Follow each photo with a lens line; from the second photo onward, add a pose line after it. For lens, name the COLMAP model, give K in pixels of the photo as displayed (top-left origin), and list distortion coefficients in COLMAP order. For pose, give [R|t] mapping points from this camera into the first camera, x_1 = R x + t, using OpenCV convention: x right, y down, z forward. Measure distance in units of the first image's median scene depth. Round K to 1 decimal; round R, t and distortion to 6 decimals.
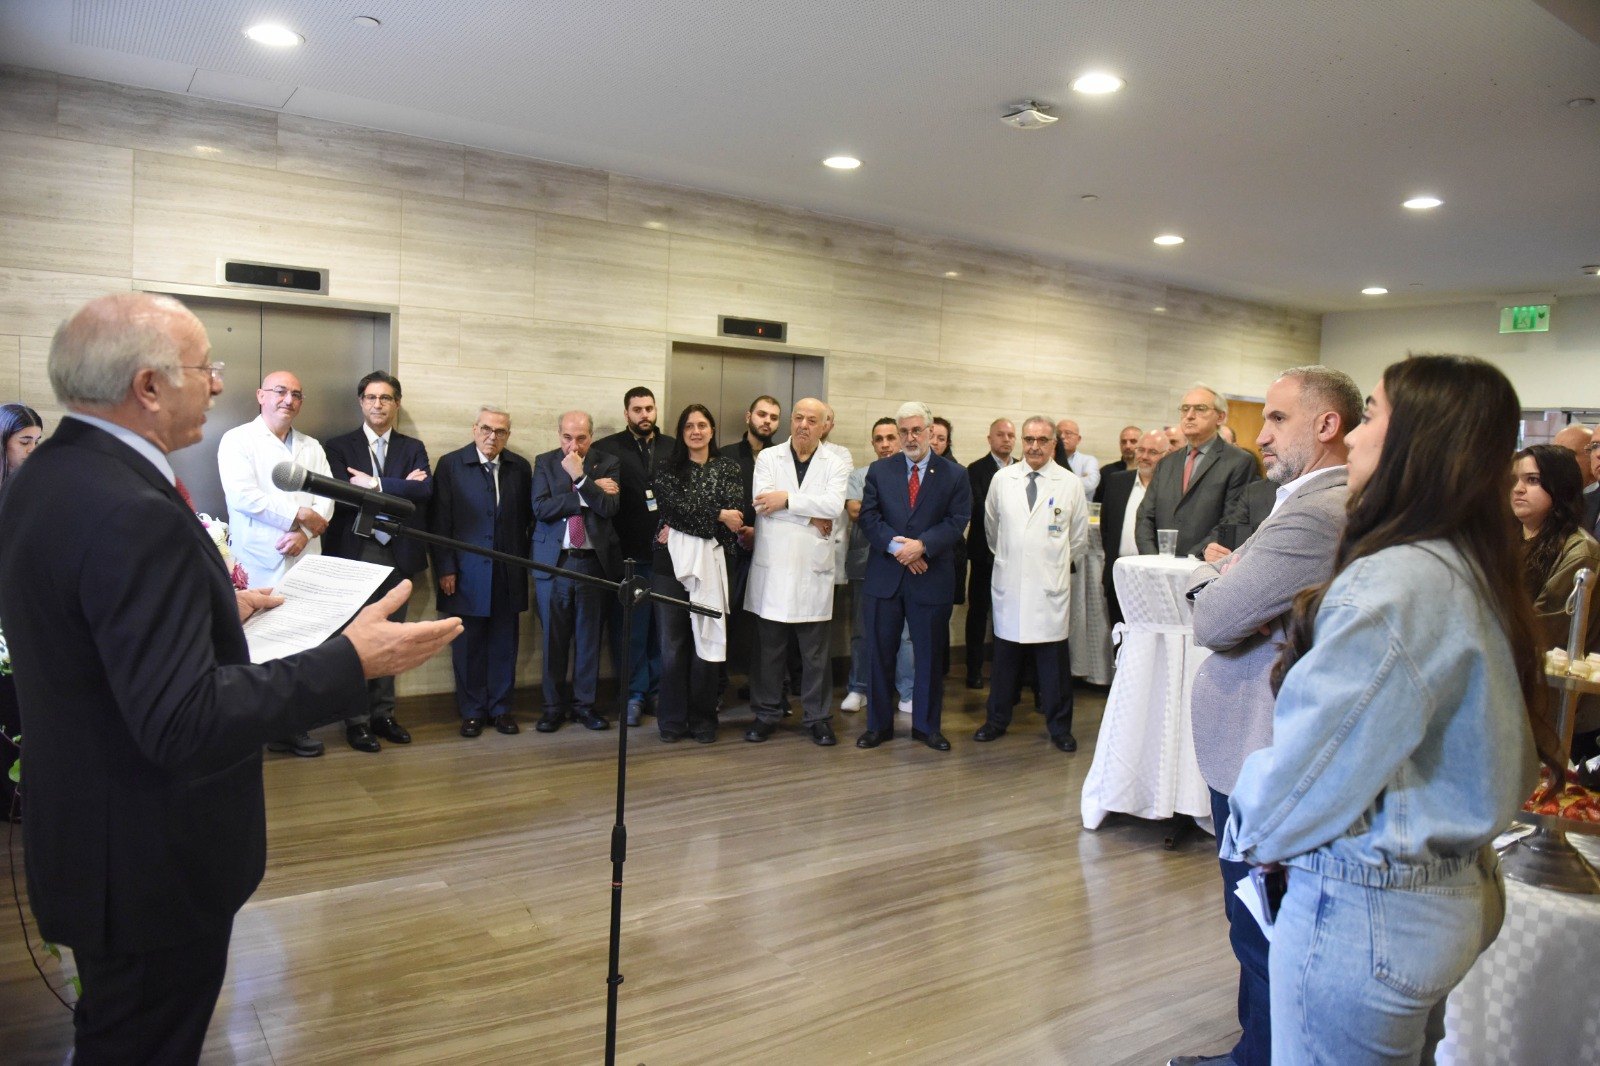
lens RADIAL K [[1089.8, 0, 796.0], [0, 1089.8, 530.9], [0, 0, 1]] dist [-0.049514, -0.003680]
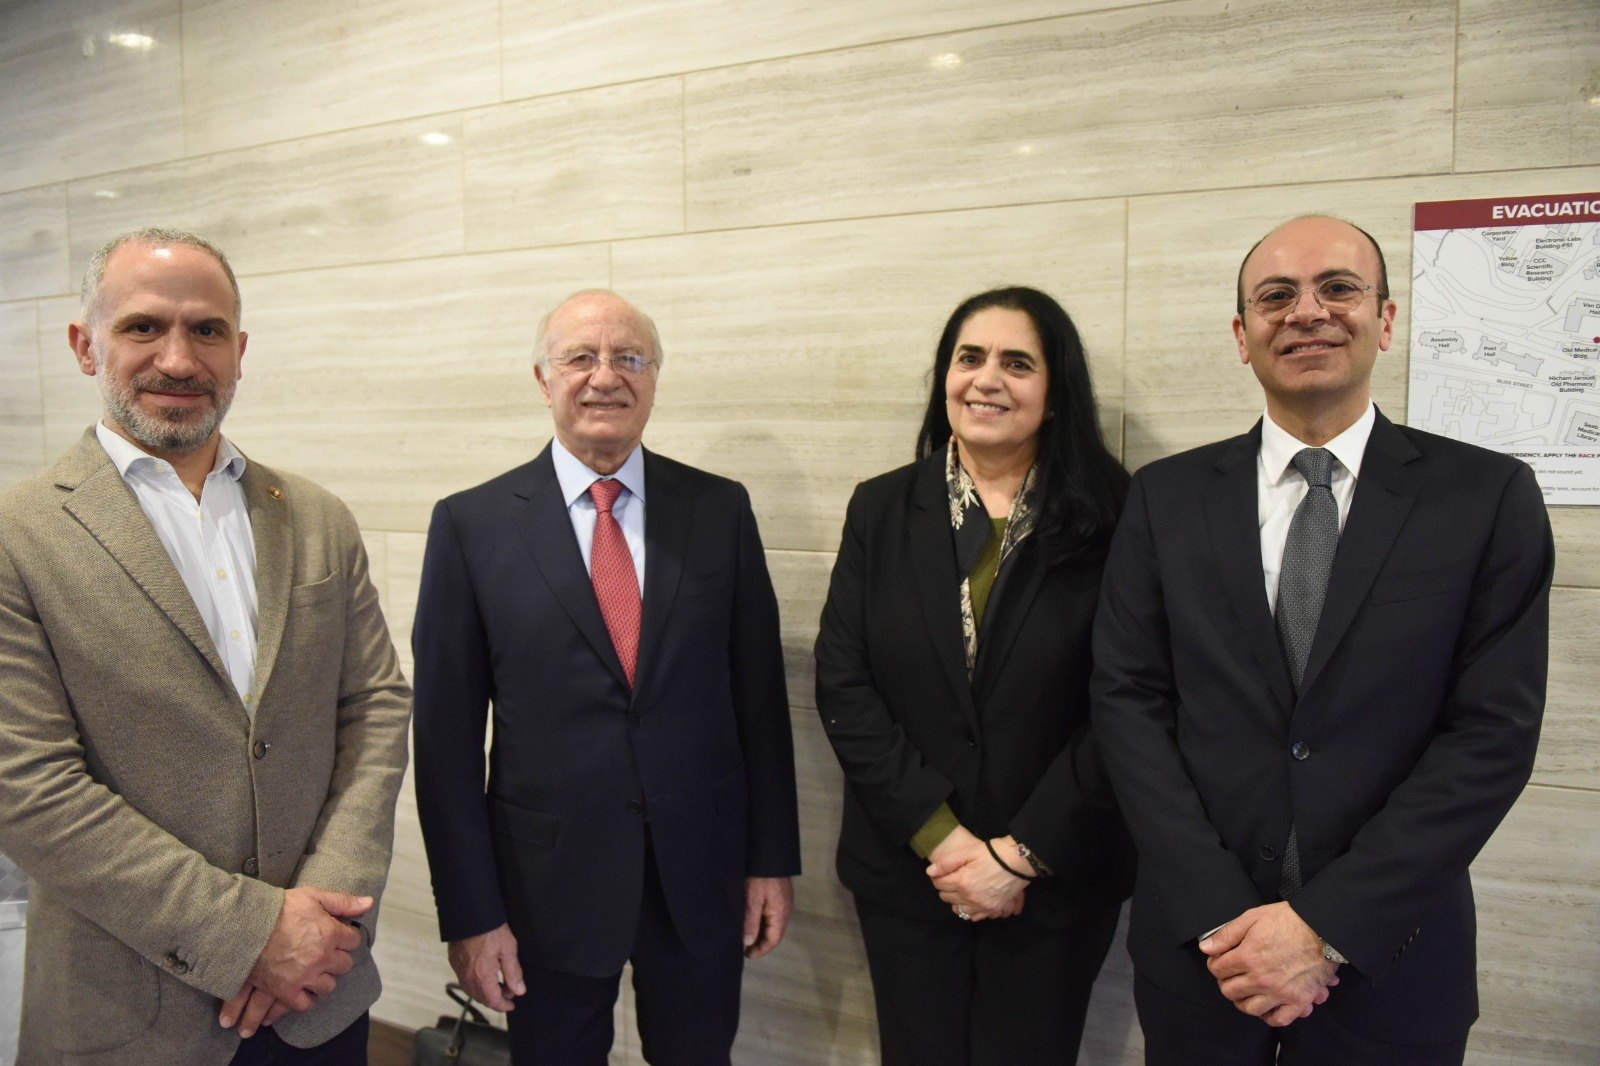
lens RADIAL K [[925.5, 0, 872.5], [0, 925.5, 514.1], [0, 0, 1]] dist [-0.045219, 0.001116]
pose [[0.580780, 0.025027, -0.813676, 0.609182], [-0.038400, 0.999257, 0.003326, -0.066826], [0.813154, 0.029313, 0.581309, 1.268206]]
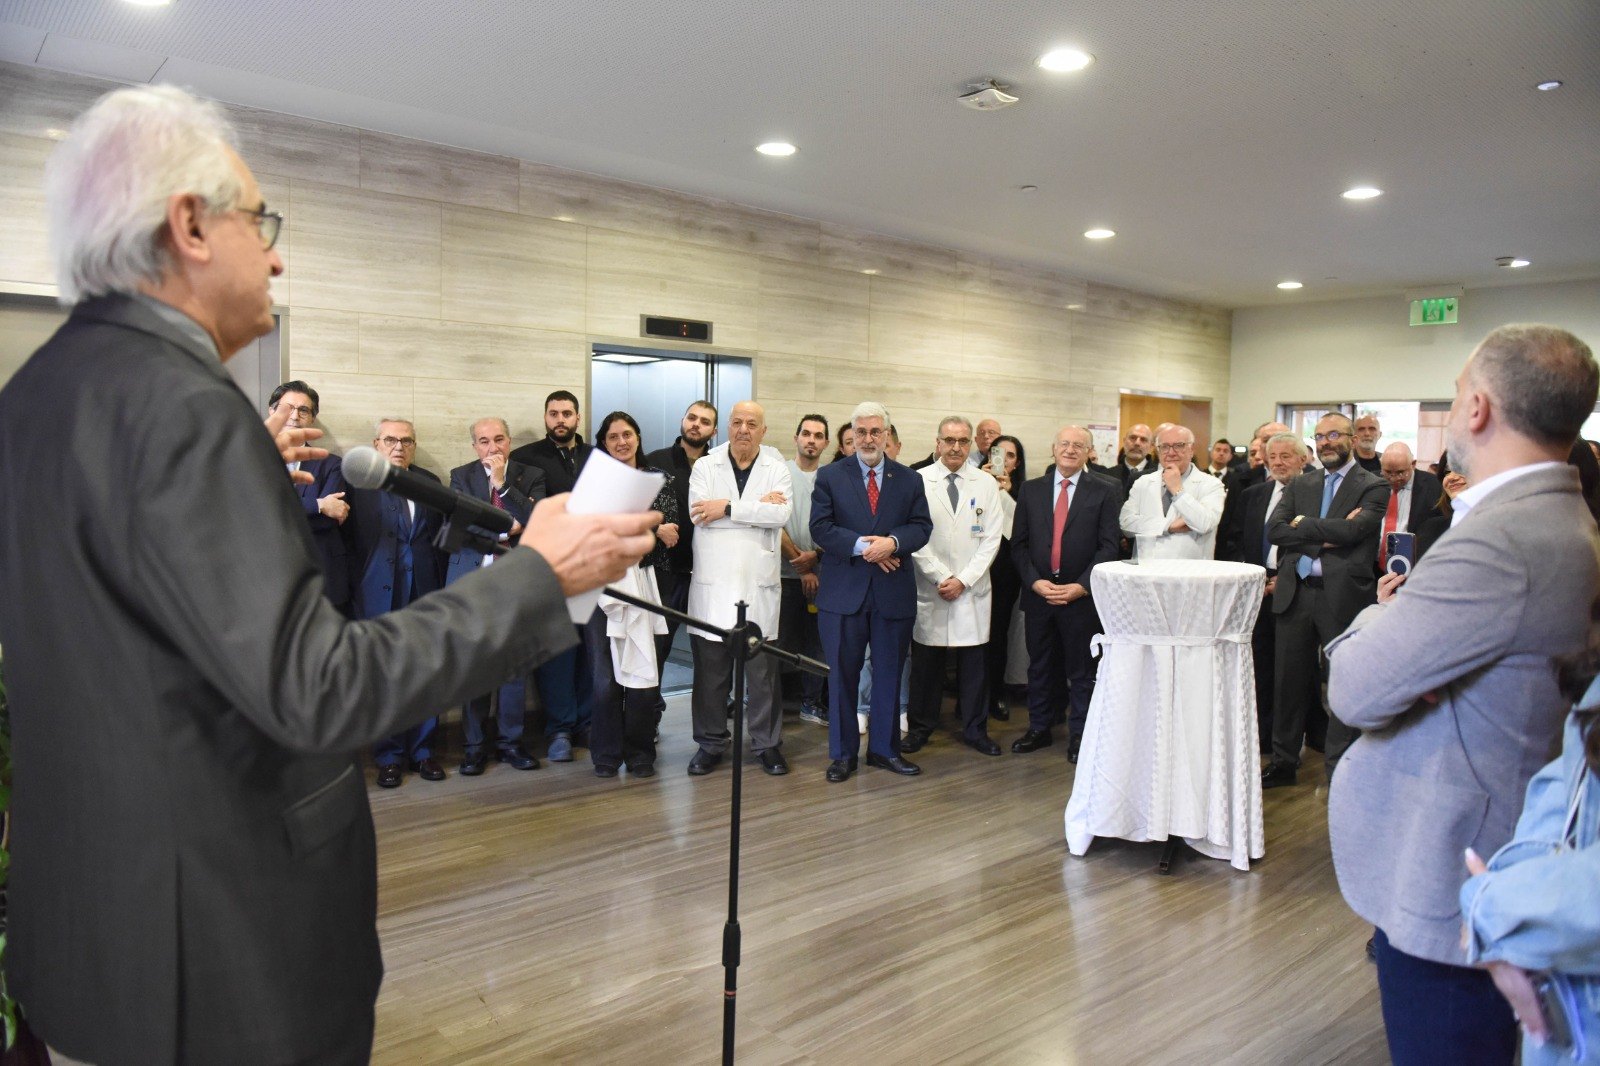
lens RADIAL K [[1089.8, 0, 796.0], [0, 1089.8, 530.9], [0, 0, 1]] dist [-0.049514, -0.003680]
pose [[0.994265, -0.029040, 0.102923, -0.043371], [0.029398, 0.999566, -0.001965, -0.008249], [-0.102821, 0.004979, 0.994687, 0.067140]]
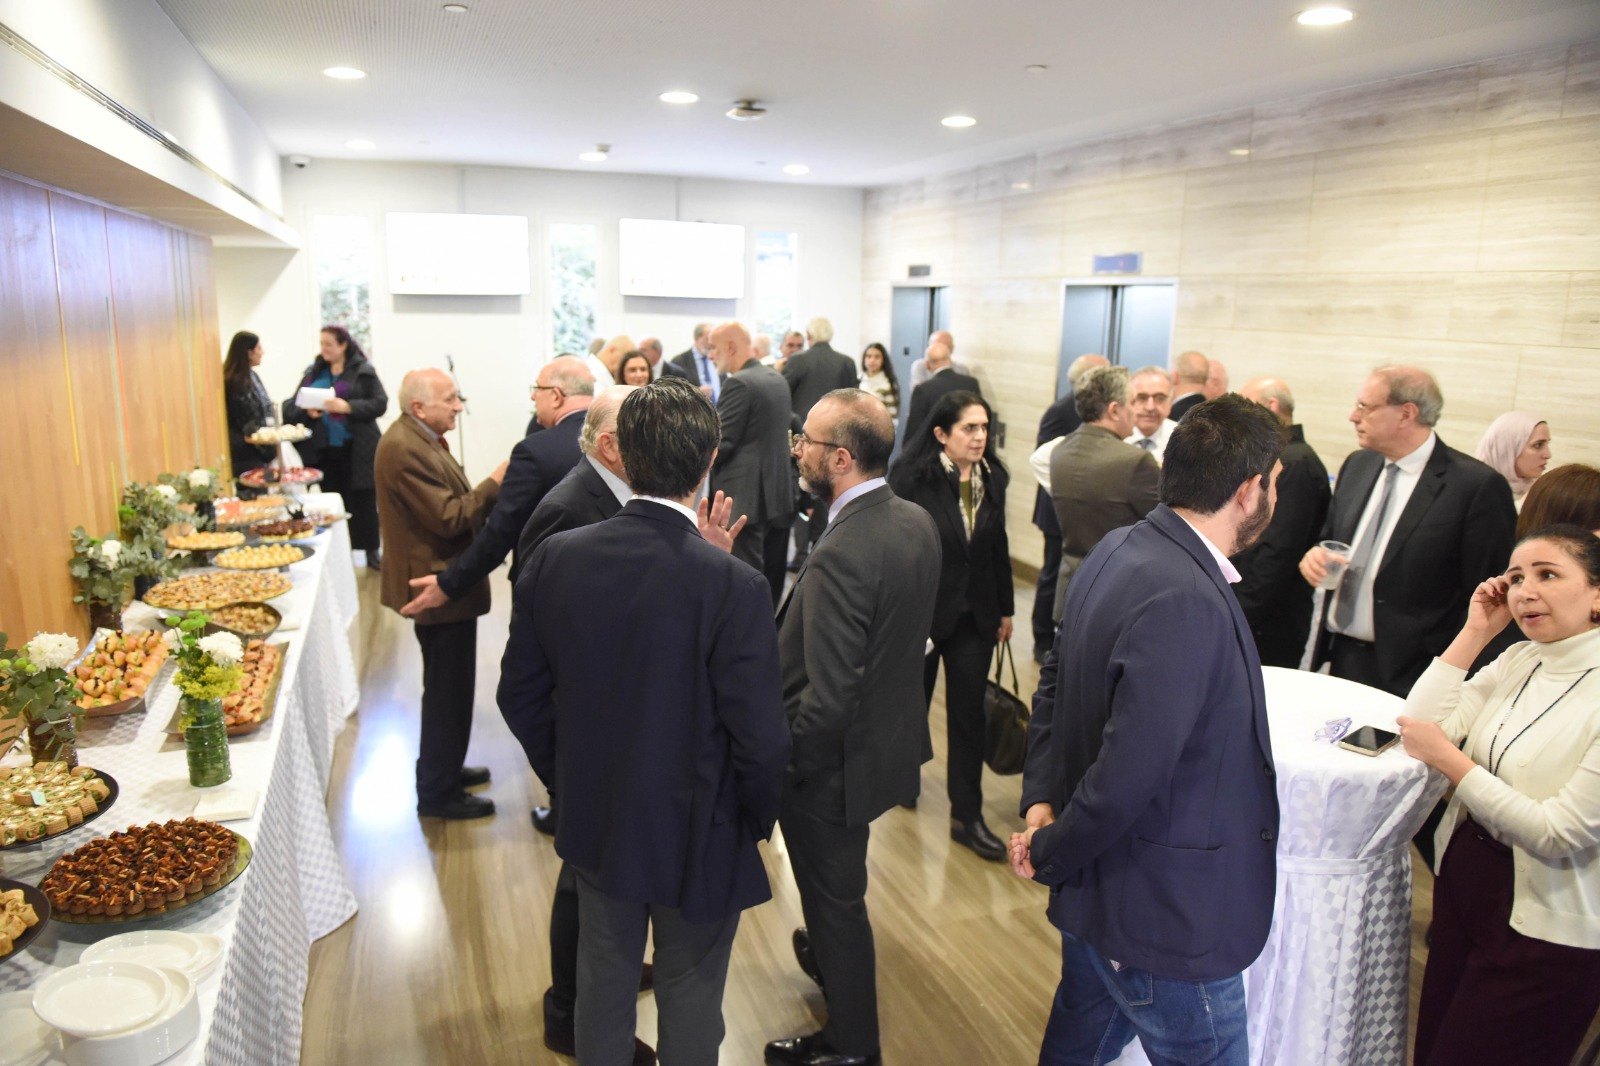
lens RADIAL K [[1087.0, 0, 796.3], [0, 1087.0, 532.3], [0, 0, 1]] dist [-0.050513, -0.005082]
pose [[-0.250352, 0.154647, -0.955724, 1.136355], [-0.104596, 0.977062, 0.185499, -0.106645], [0.962488, 0.146405, -0.228433, 1.080945]]
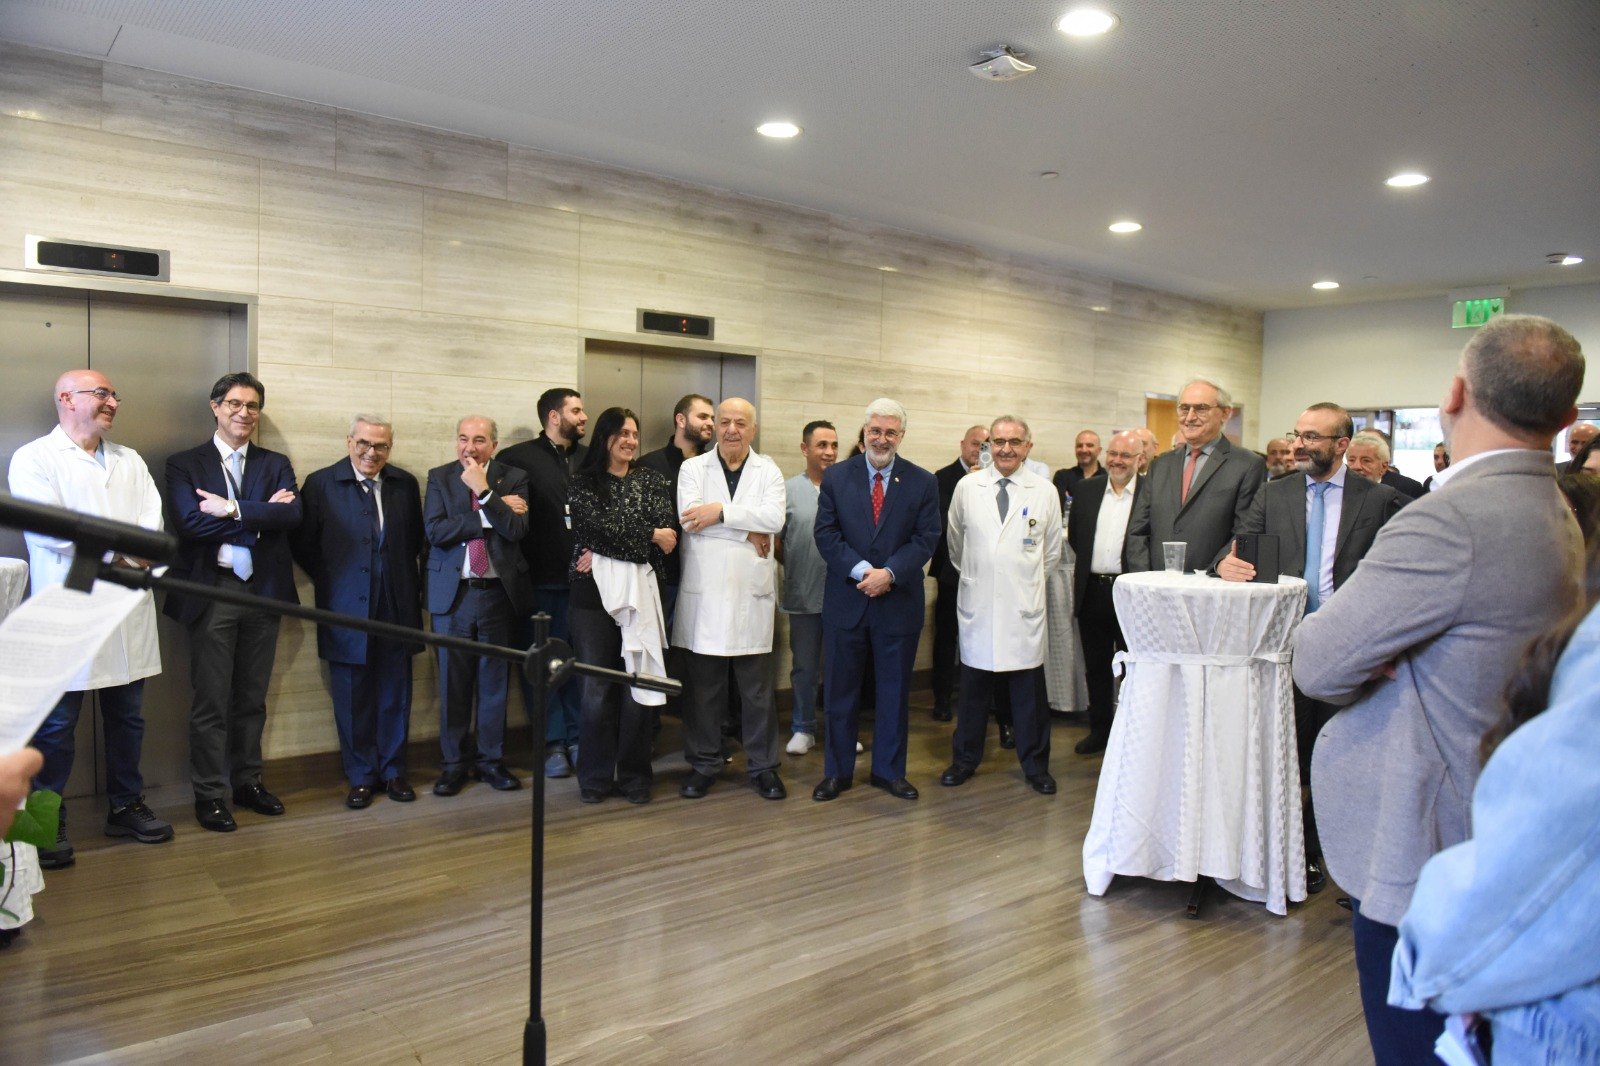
lens RADIAL K [[1087.0, 0, 796.3], [0, 1087.0, 532.3], [0, 0, 1]] dist [-0.050513, -0.005082]
pose [[0.996521, -0.021638, 0.080488, -0.018839], [0.022632, 0.999678, -0.011465, -0.004356], [-0.080214, 0.013247, 0.996690, 0.125619]]
